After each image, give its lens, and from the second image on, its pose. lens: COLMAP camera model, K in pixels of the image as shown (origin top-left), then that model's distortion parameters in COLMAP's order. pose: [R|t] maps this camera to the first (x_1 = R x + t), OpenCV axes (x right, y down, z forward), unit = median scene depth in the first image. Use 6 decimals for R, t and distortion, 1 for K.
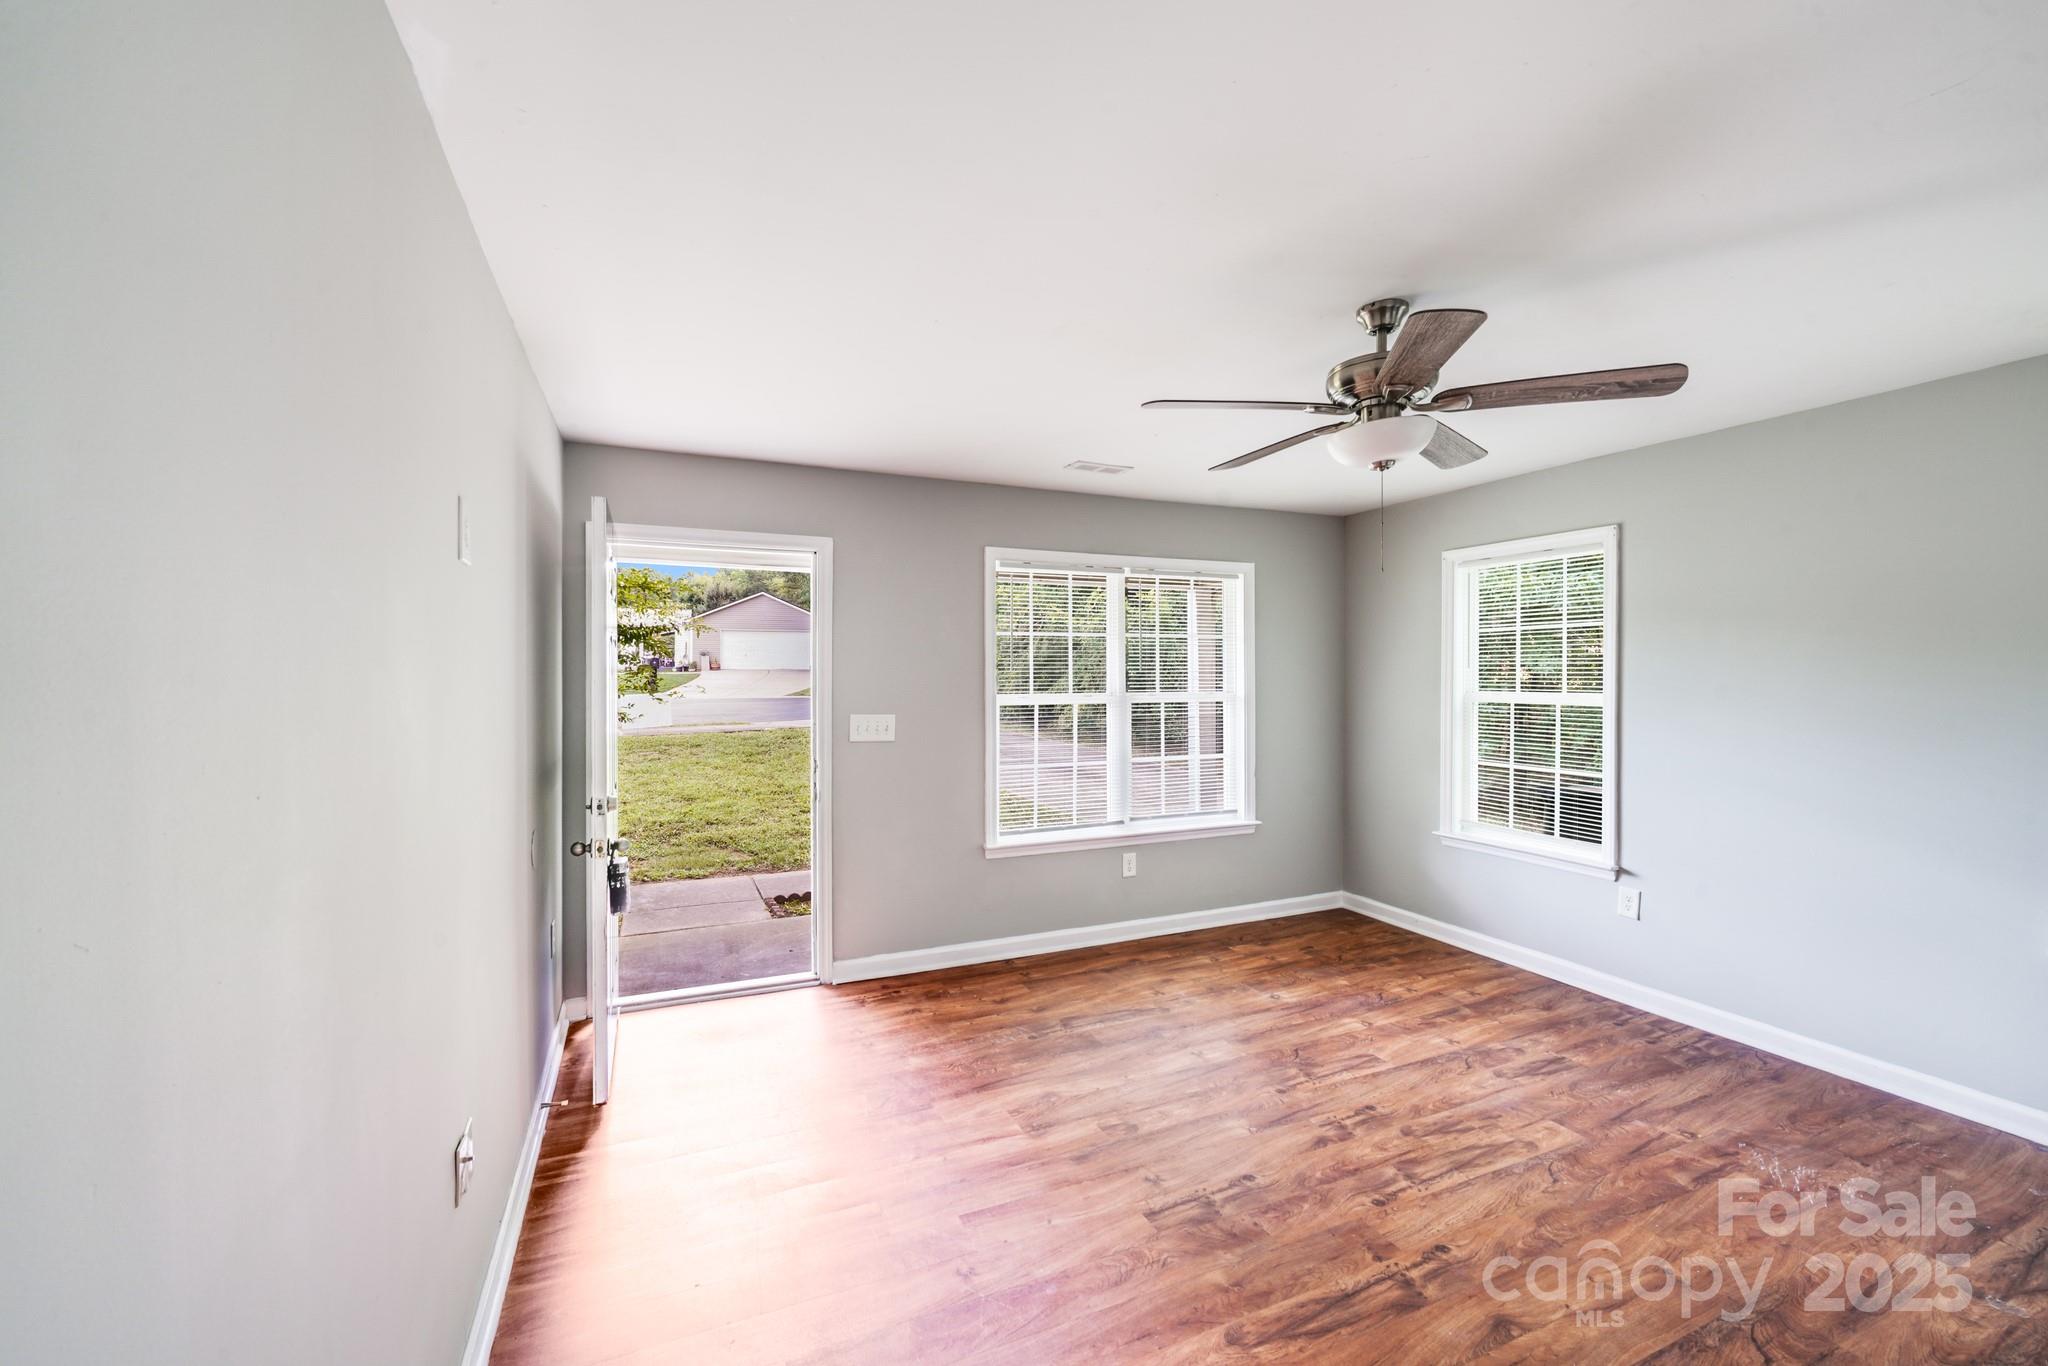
lens RADIAL K [[840.2, 0, 1009.6], [0, 840.2, 685.6], [0, 0, 1]] dist [-0.006819, -0.001174]
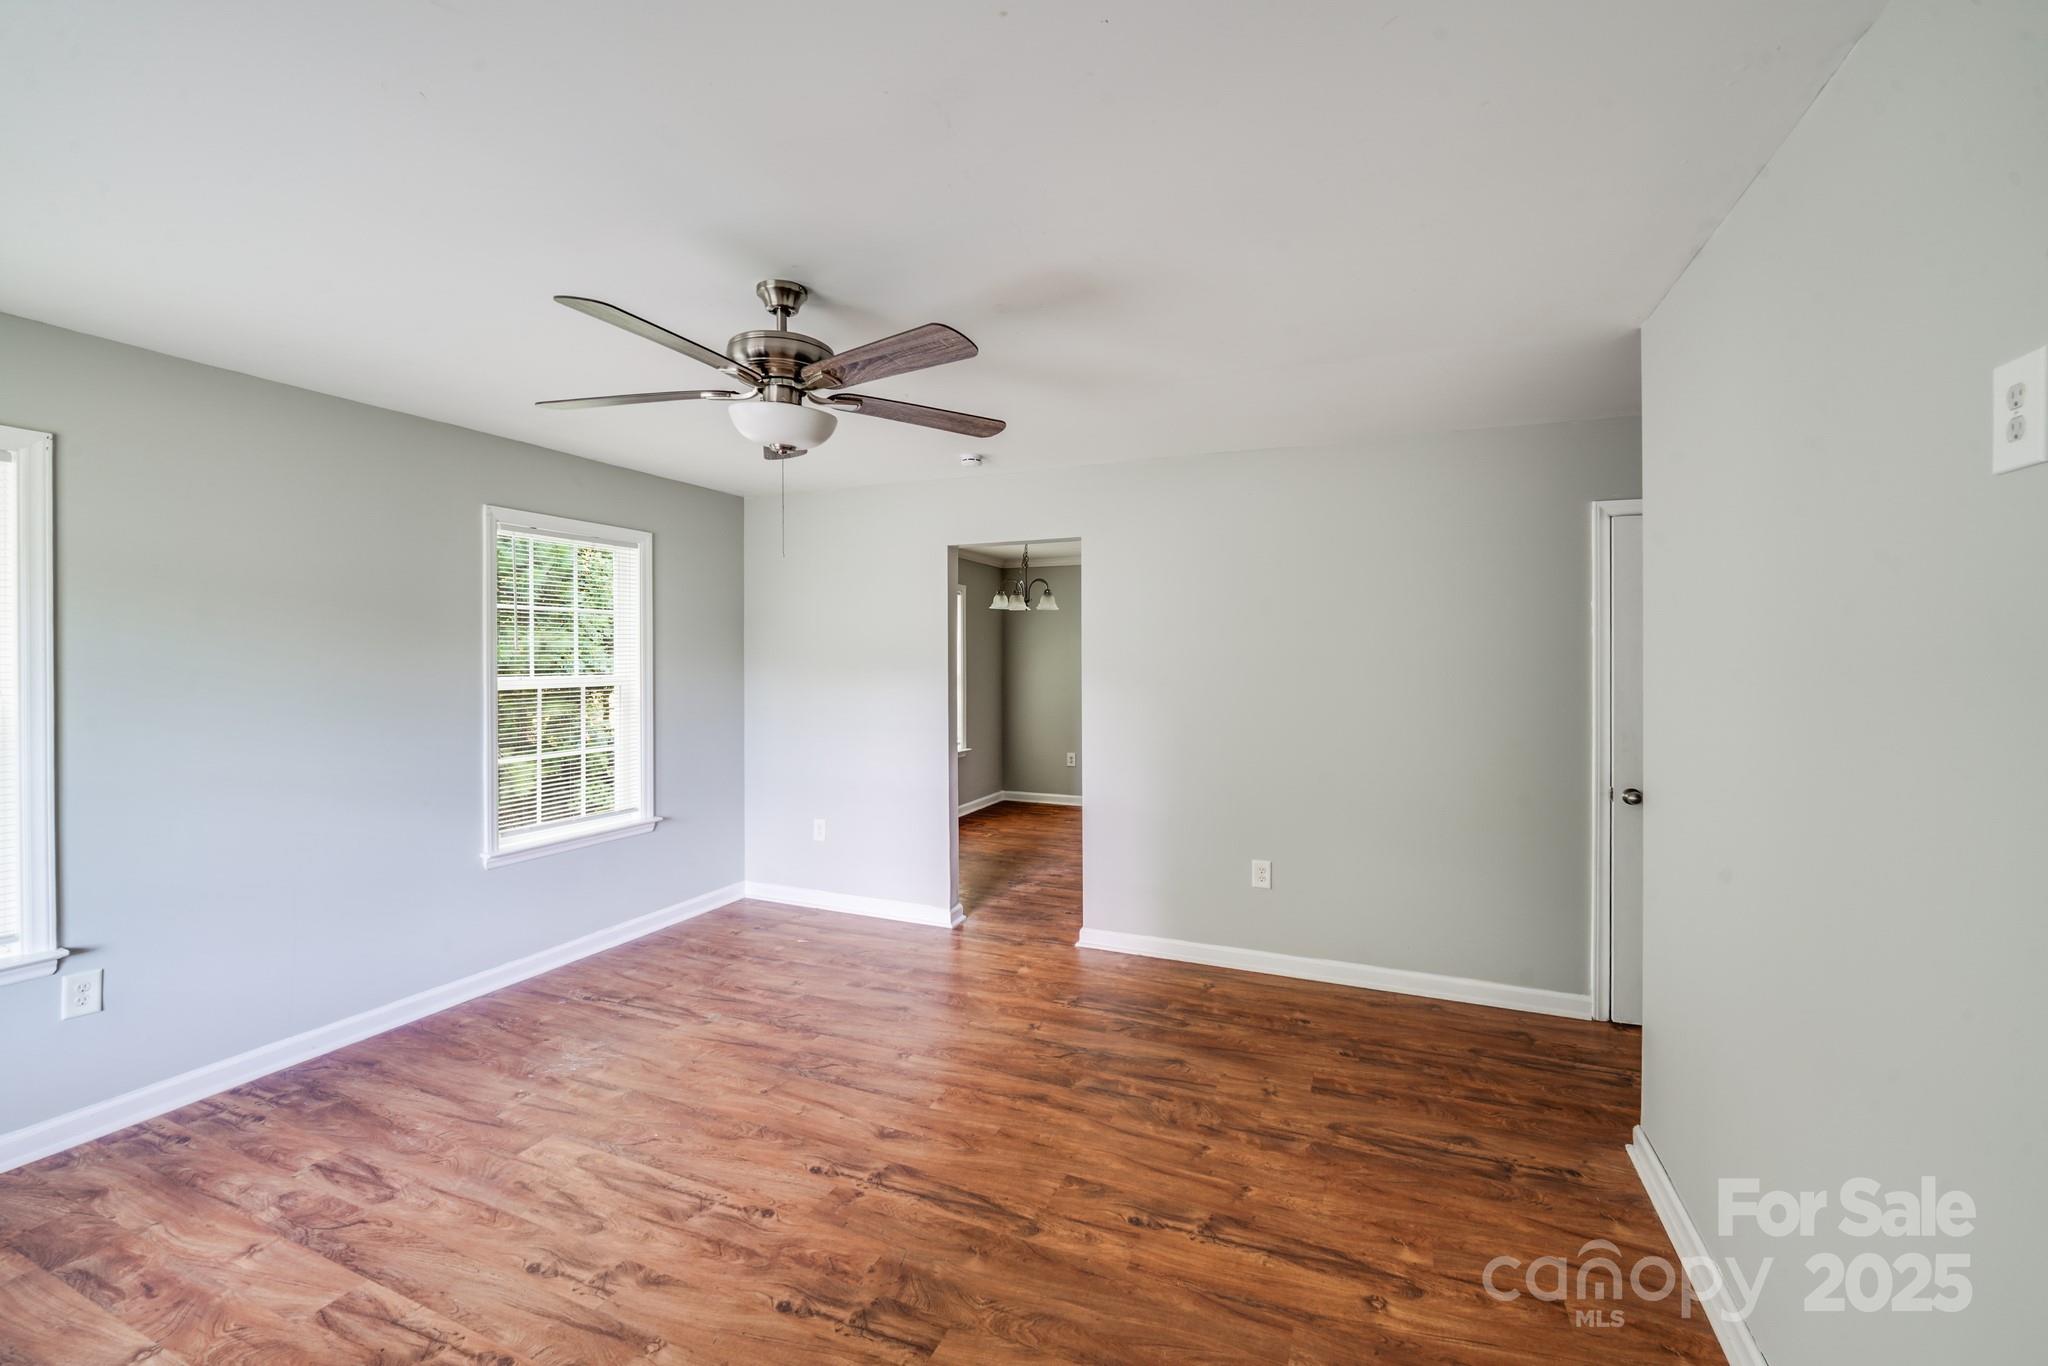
lens RADIAL K [[840.2, 0, 1028.1], [0, 840.2, 659.4], [0, 0, 1]] dist [-0.006819, -0.001174]
pose [[-0.693960, -0.002293, 0.720010, -0.297458], [0.008602, 0.999897, 0.011475, -0.016668], [-0.719962, 0.014156, -0.693869, 0.940259]]
